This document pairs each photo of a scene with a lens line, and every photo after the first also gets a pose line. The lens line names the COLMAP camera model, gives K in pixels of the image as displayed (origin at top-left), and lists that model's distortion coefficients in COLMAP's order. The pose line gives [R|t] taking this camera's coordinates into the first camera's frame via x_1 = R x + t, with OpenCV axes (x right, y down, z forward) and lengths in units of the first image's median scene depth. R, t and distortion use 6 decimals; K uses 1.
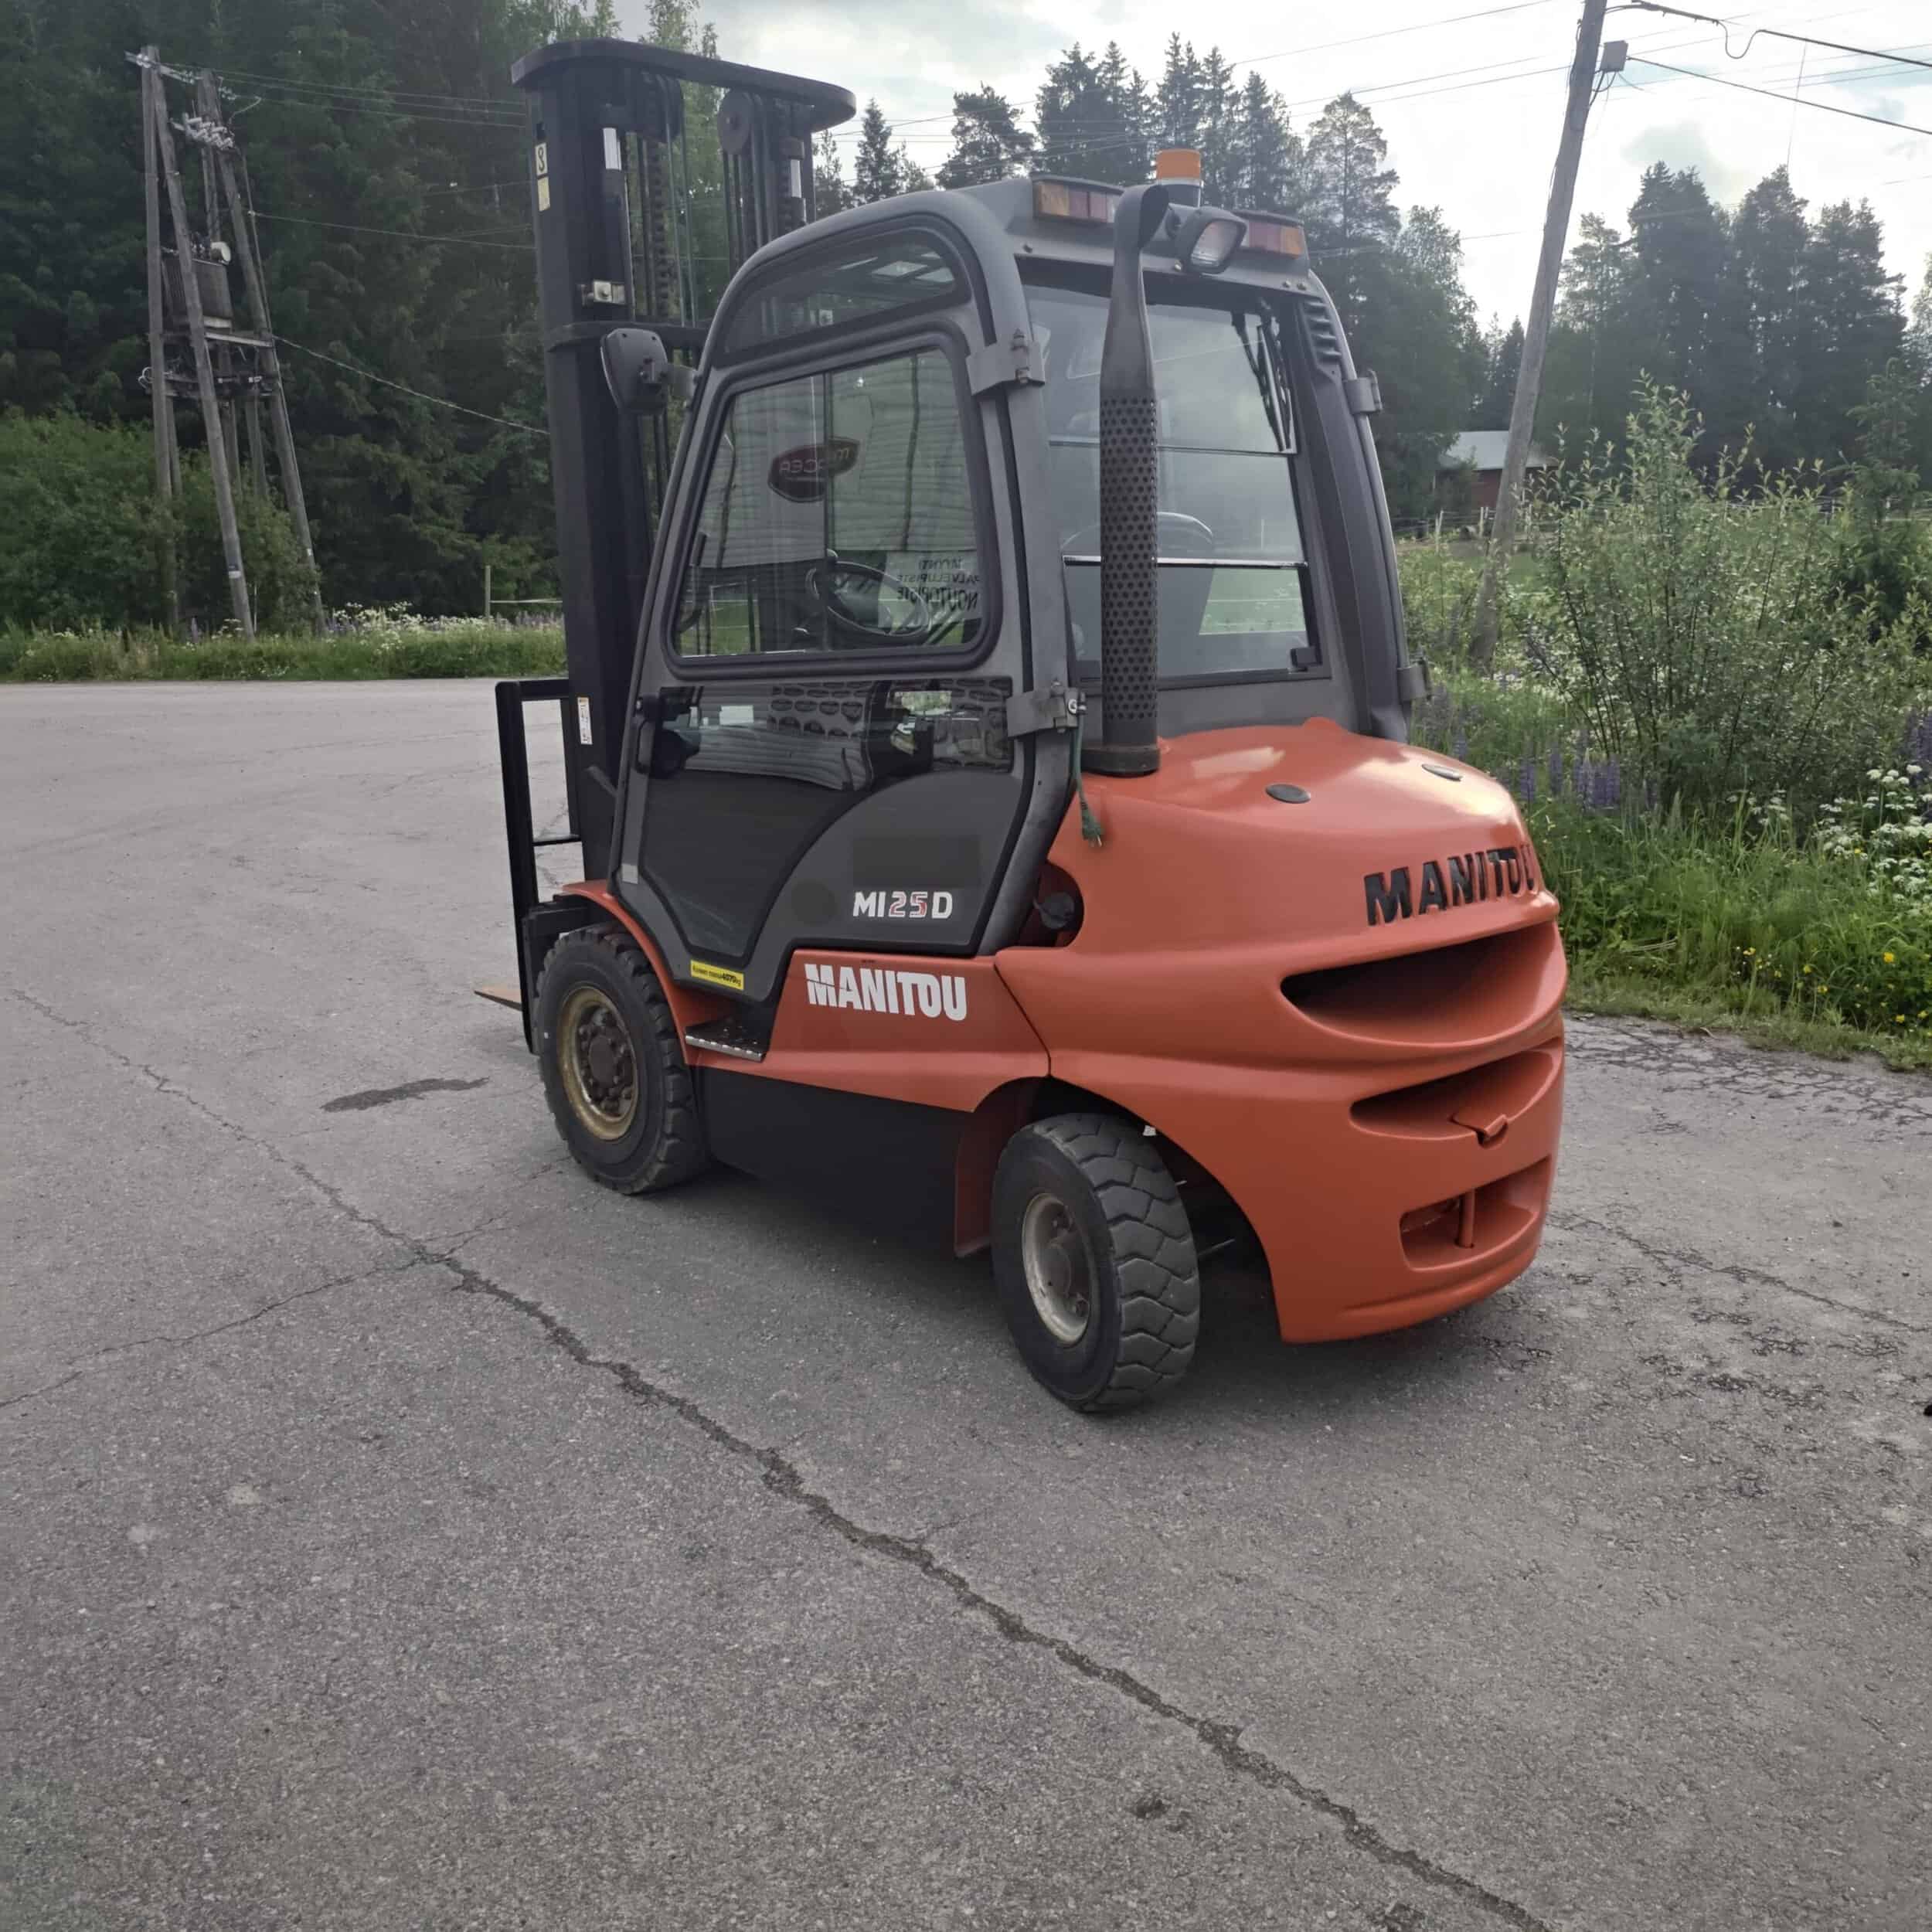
lens RADIAL K [[1804.5, 0, 976.6], [0, 1804.5, 965.5], [0, 0, 1]] dist [0.000818, 0.000000]
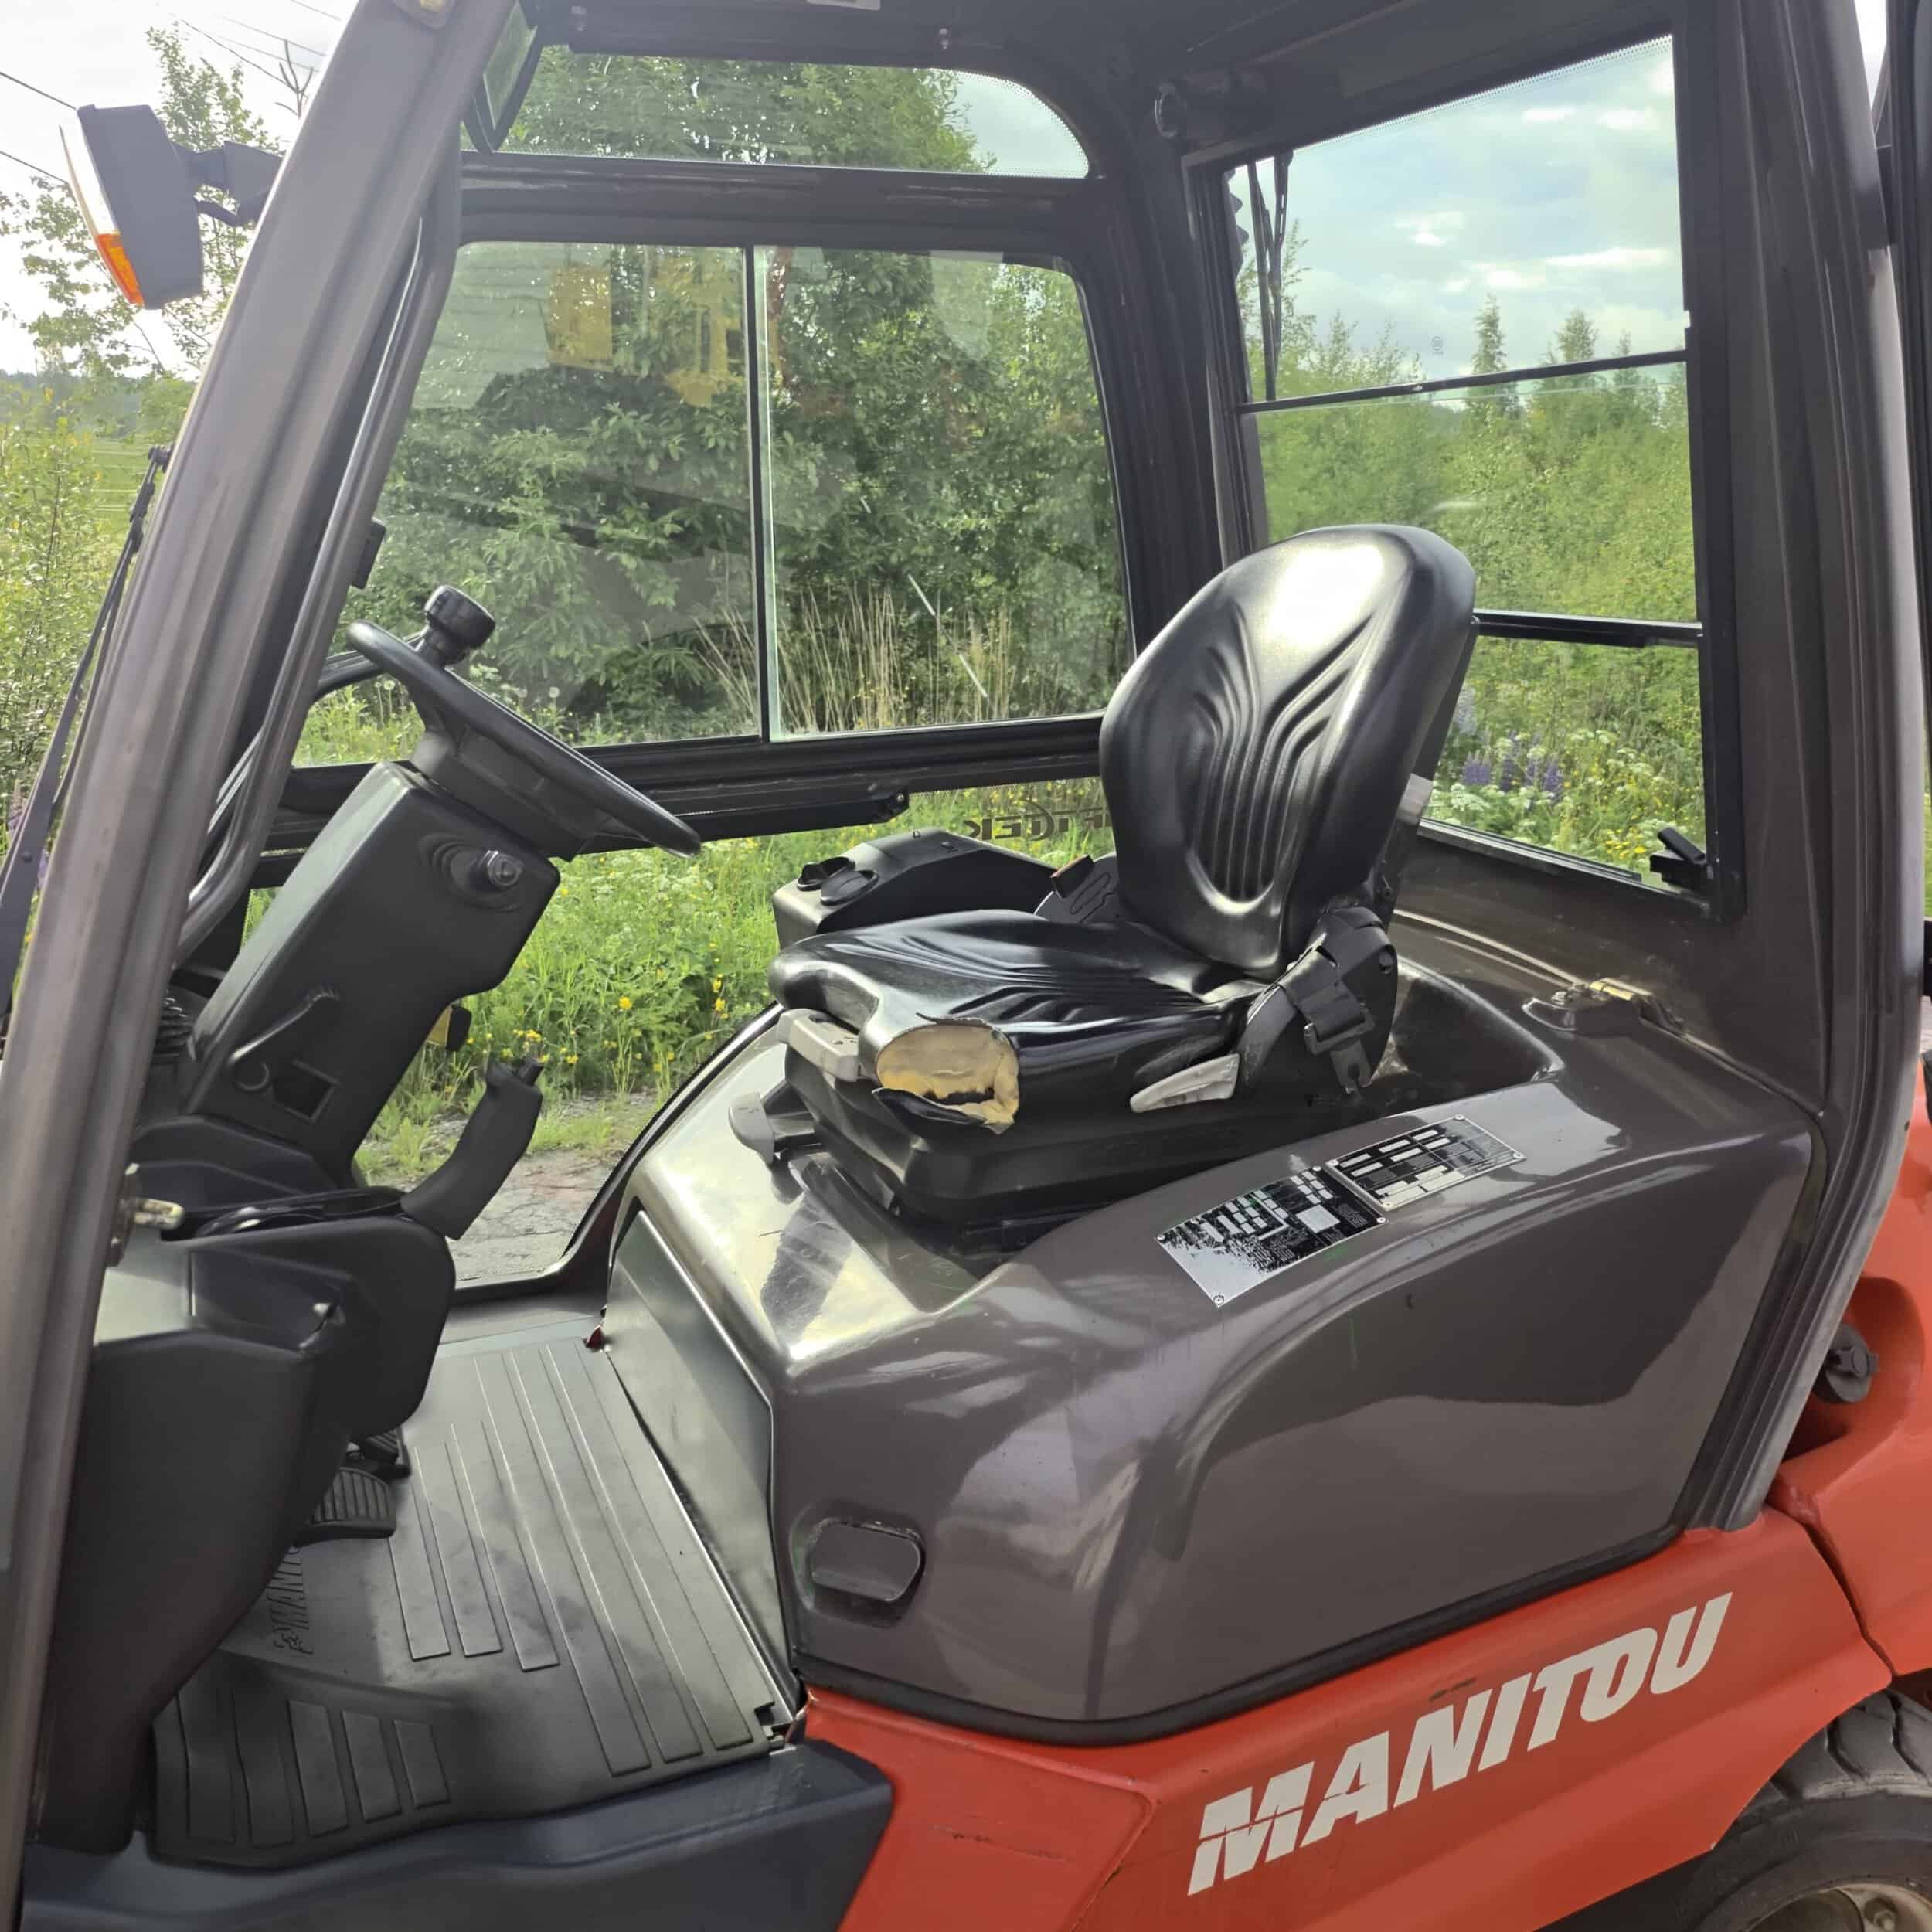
lens RADIAL K [[1804.5, 0, 978.2], [0, 1804.5, 984.3], [0, 0, 1]] dist [0.000818, 0.000000]
pose [[0.301639, -0.224794, 0.926543, -0.386362], [0.176251, 0.968205, 0.177522, -0.218611], [-0.936990, 0.109757, 0.331668, 0.885048]]
